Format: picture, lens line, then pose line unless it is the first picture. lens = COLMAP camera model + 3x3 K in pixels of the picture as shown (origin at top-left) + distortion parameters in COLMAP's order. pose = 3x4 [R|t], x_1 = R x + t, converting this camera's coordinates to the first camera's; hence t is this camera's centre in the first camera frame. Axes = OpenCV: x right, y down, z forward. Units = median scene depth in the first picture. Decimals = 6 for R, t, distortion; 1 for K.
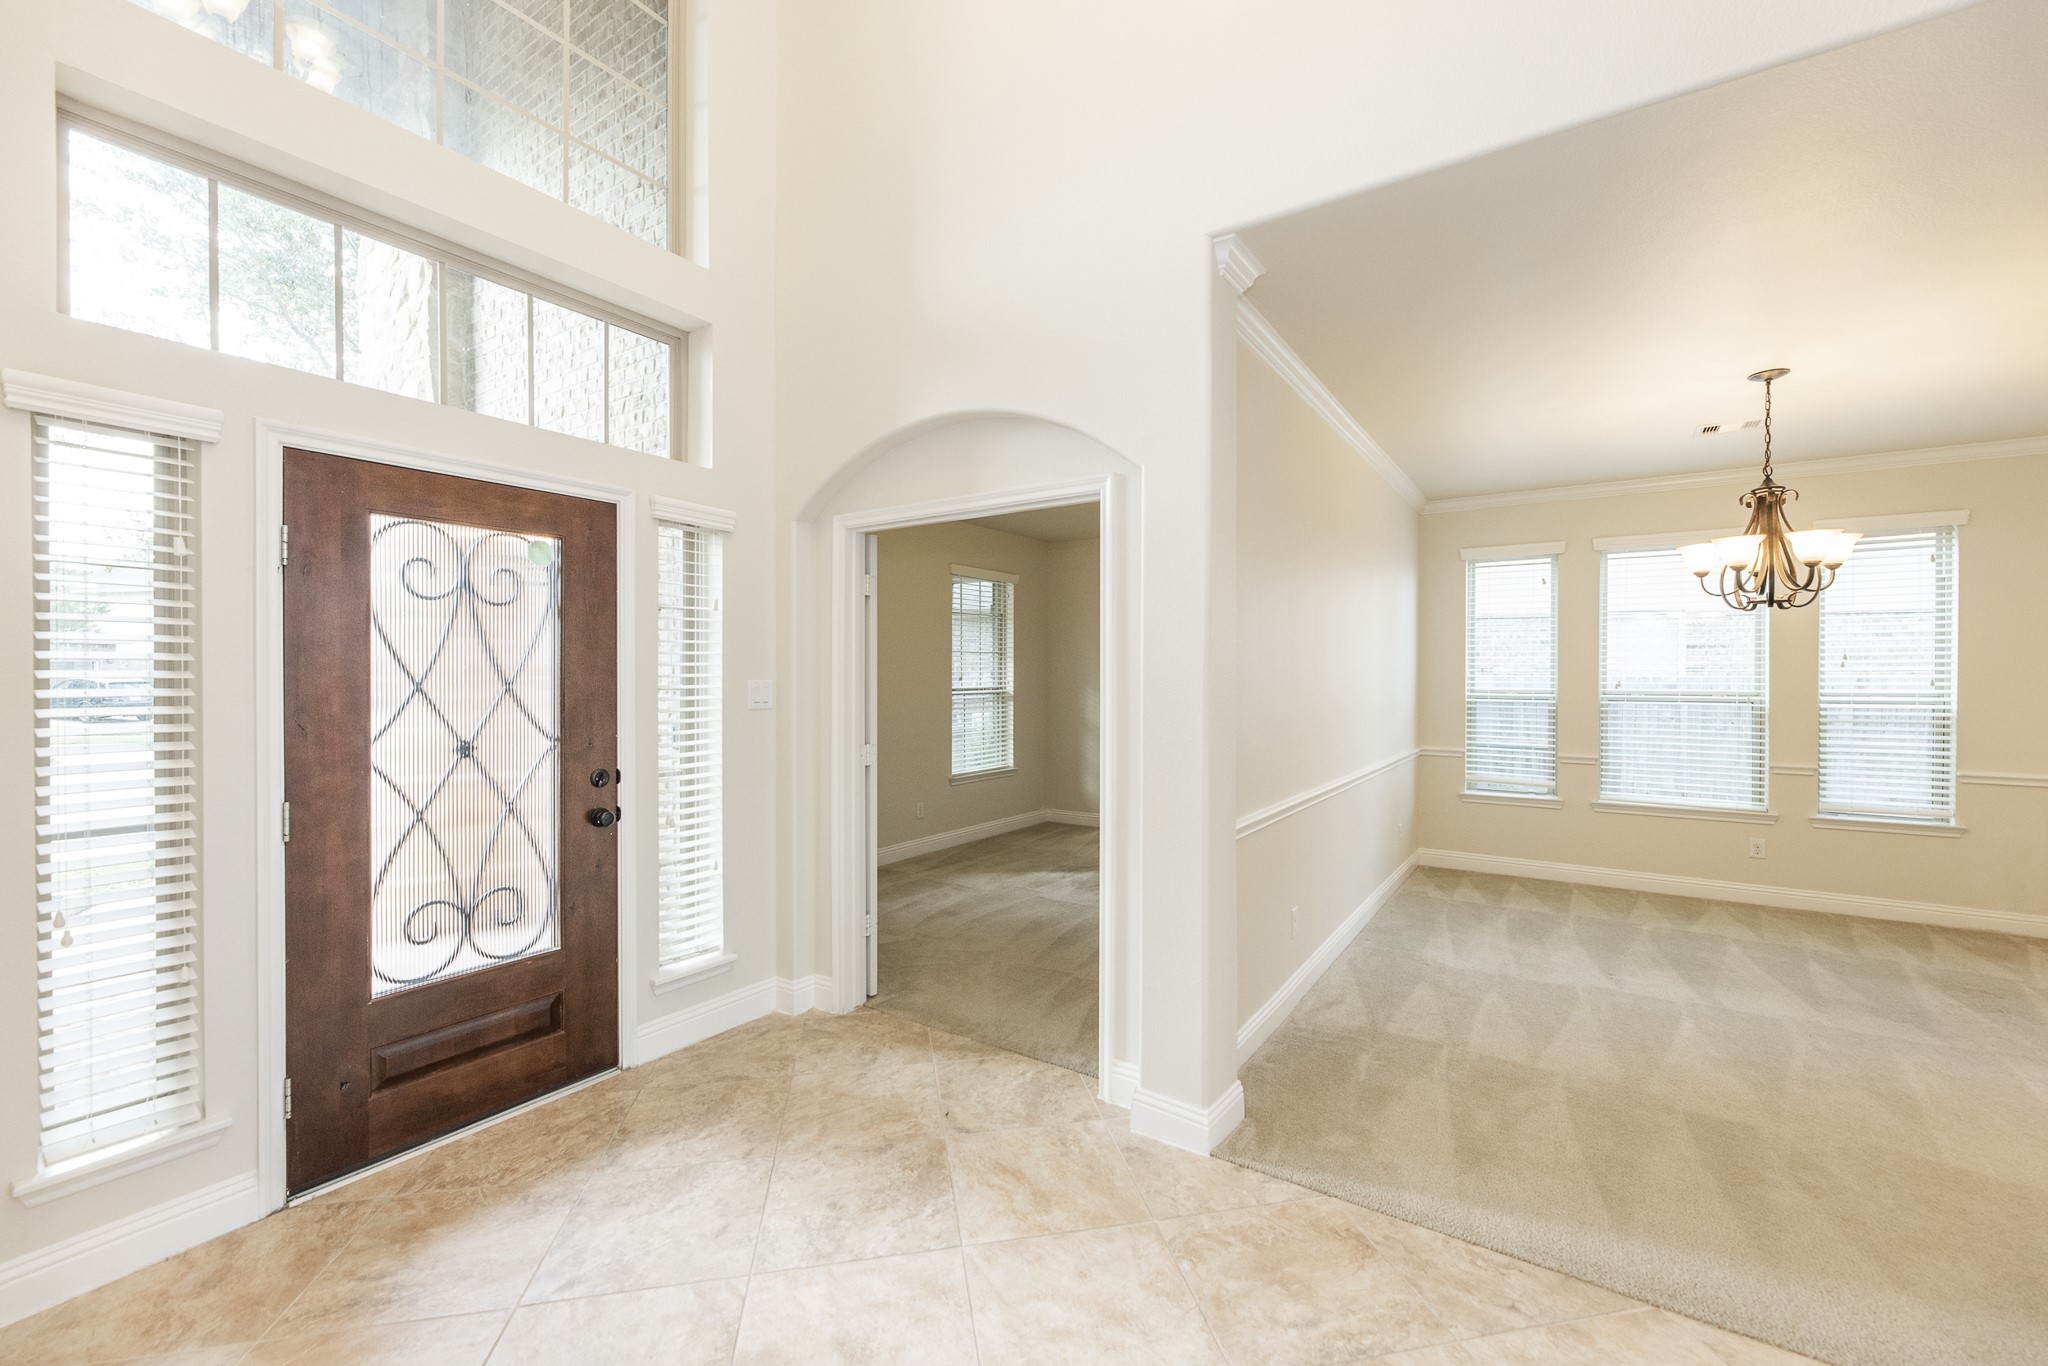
lens RADIAL K [[824.3, 0, 1037.1], [0, 824.3, 682.5], [0, 0, 1]] dist [-0.000170, -0.000293]
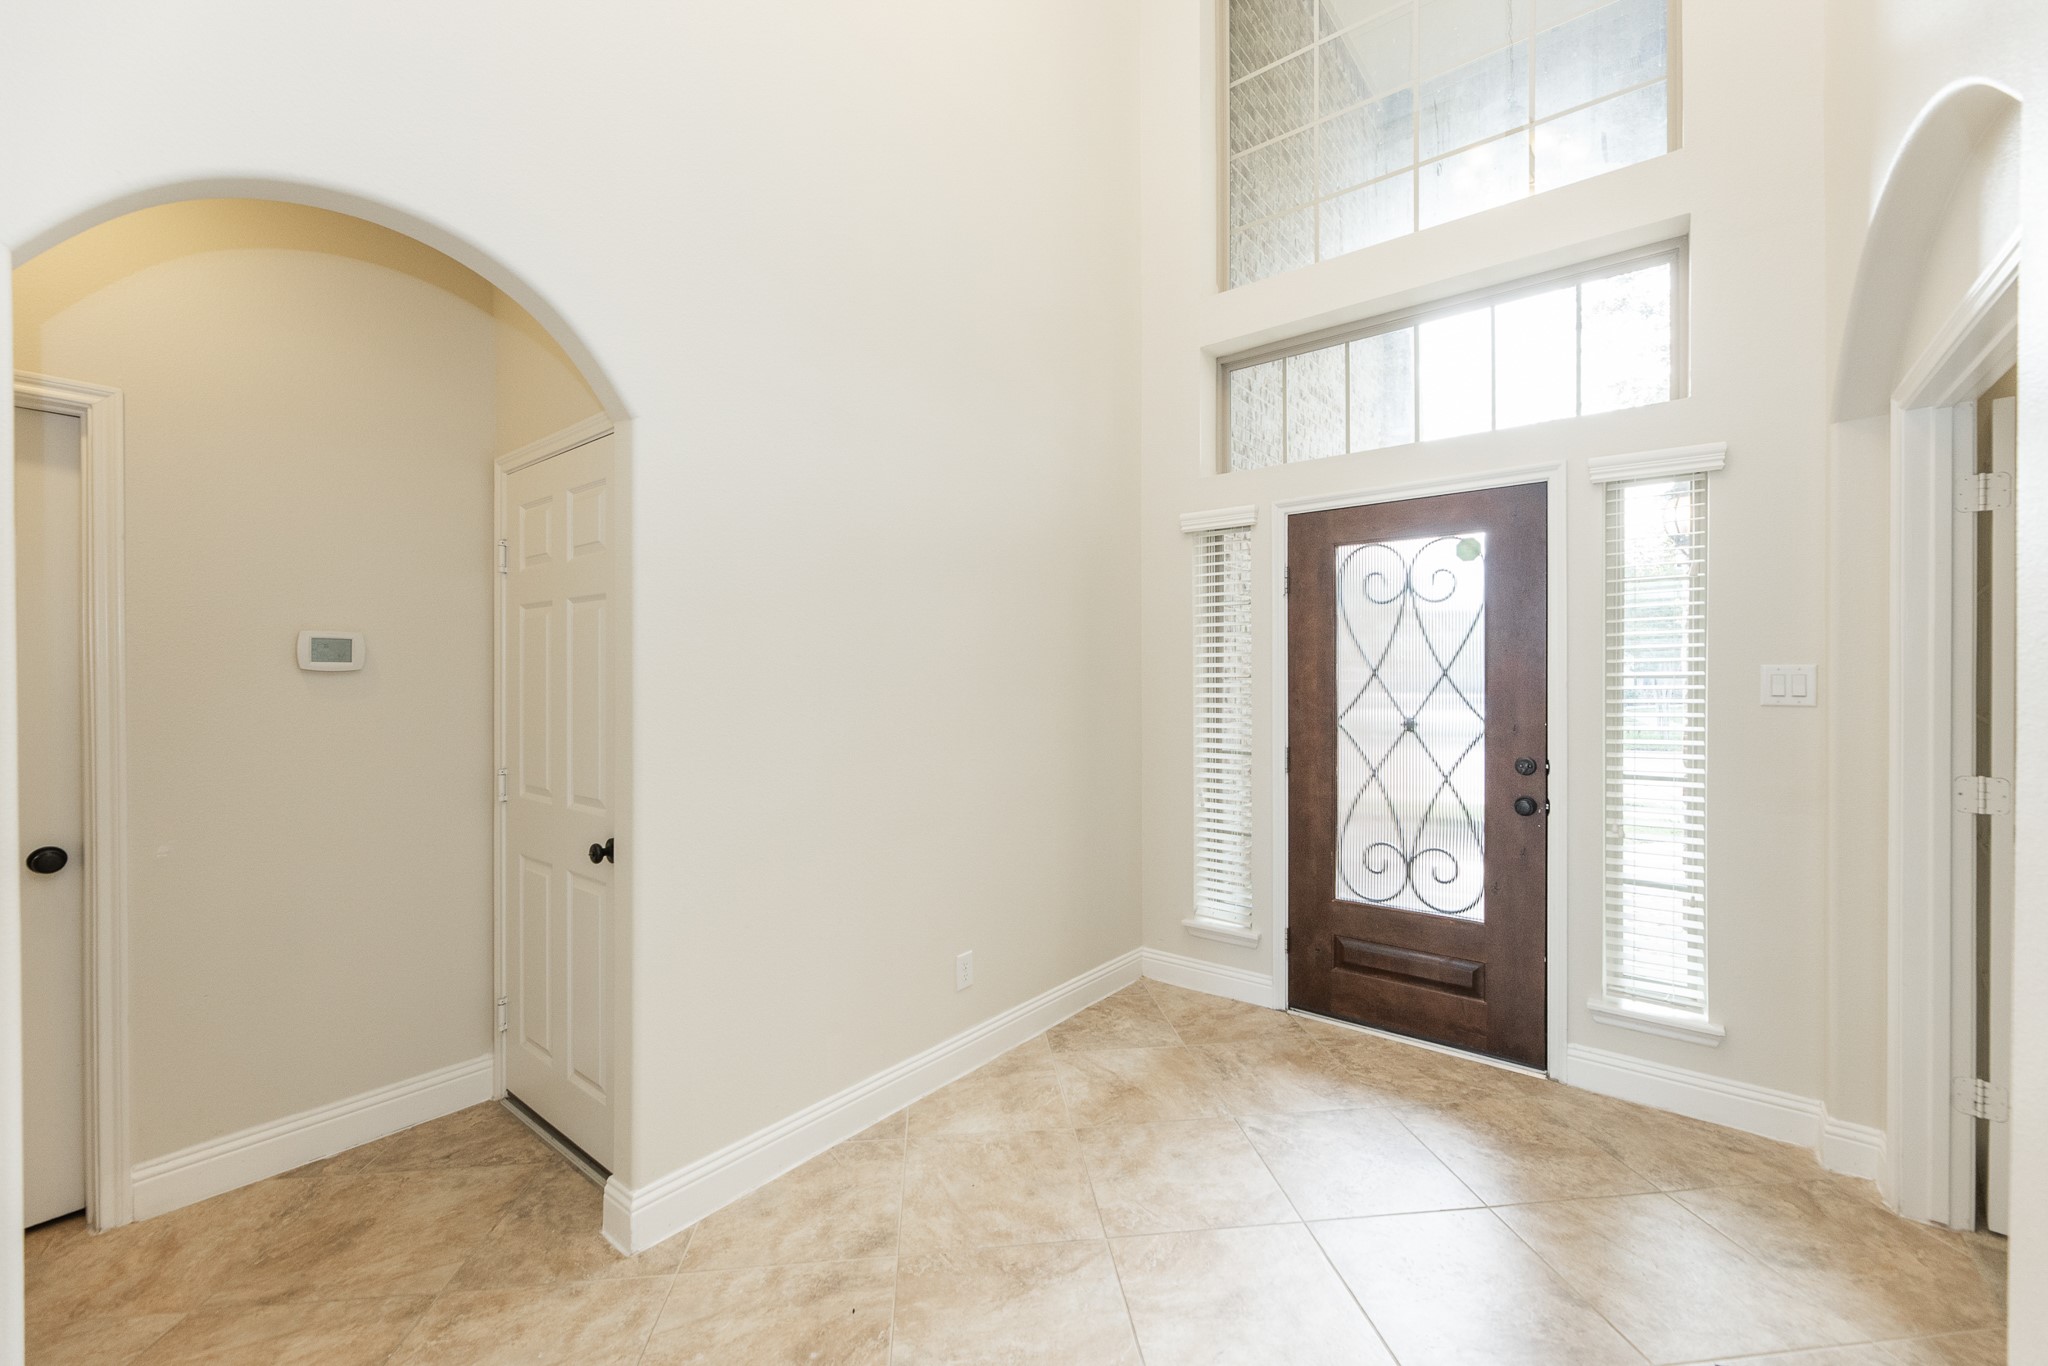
lens RADIAL K [[824.3, 0, 1016.1], [0, 824.3, 672.4], [0, 0, 1]] dist [-0.000170, -0.000293]
pose [[-0.085982, 0.000926, -0.996296, 0.439635], [0.000151, 1.000000, 0.000917, 0.002809], [0.996297, -0.000072, -0.085982, 0.420533]]
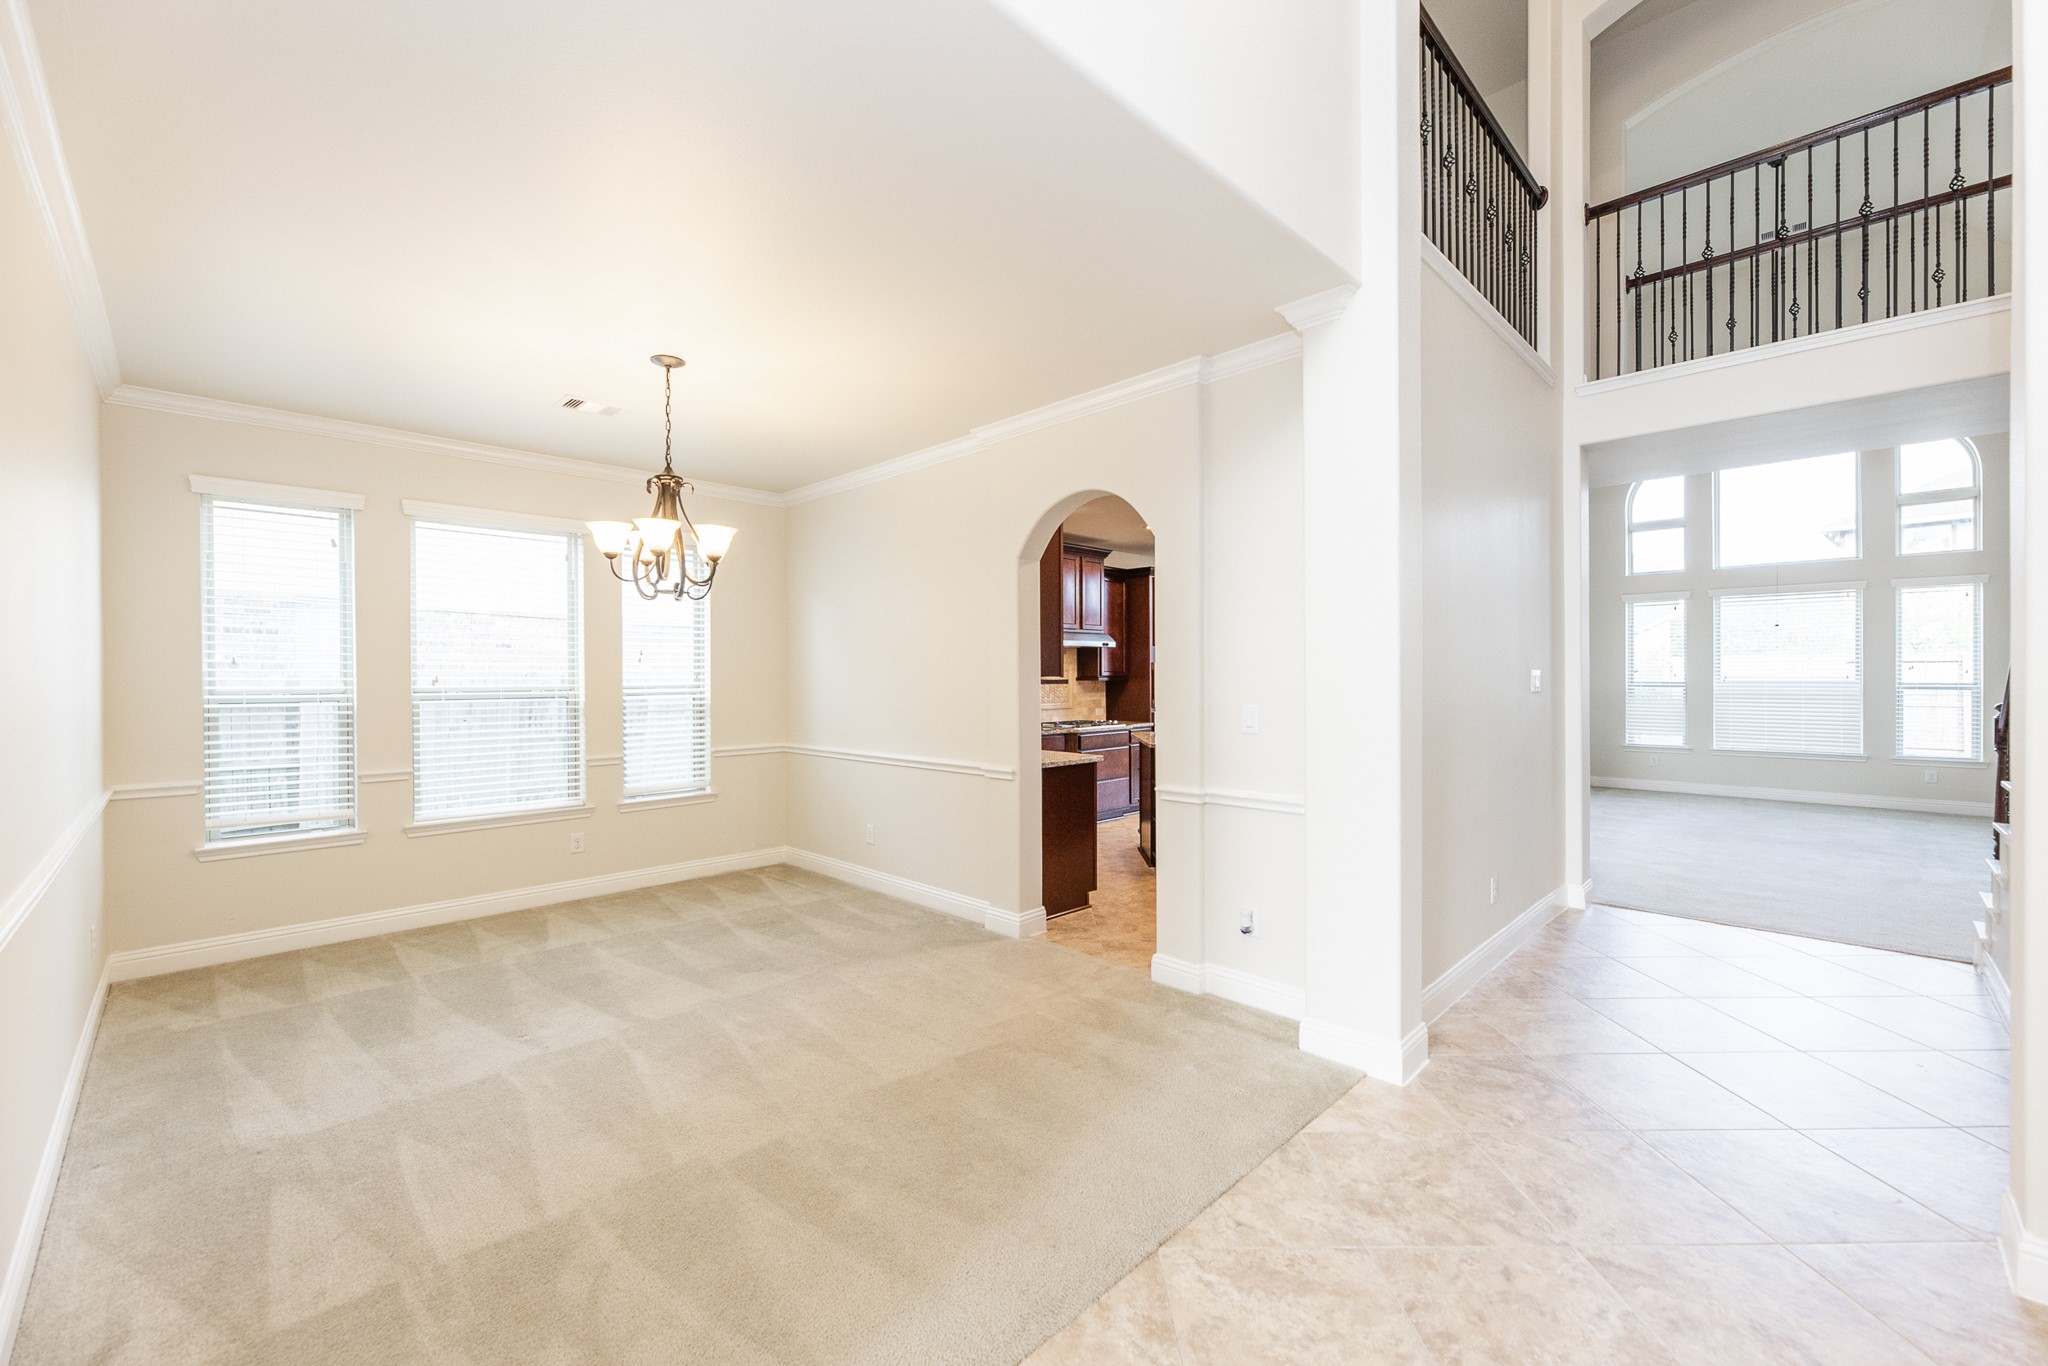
lens RADIAL K [[824.3, 0, 1042.1], [0, 824.3, 683.1], [0, 0, 1]] dist [-0.000170, -0.000293]
pose [[0.184265, -0.010892, 0.982816, -0.000918], [0.010220, 0.999906, 0.009165, 0.006477], [-0.982823, 0.008355, 0.184359, 0.402093]]
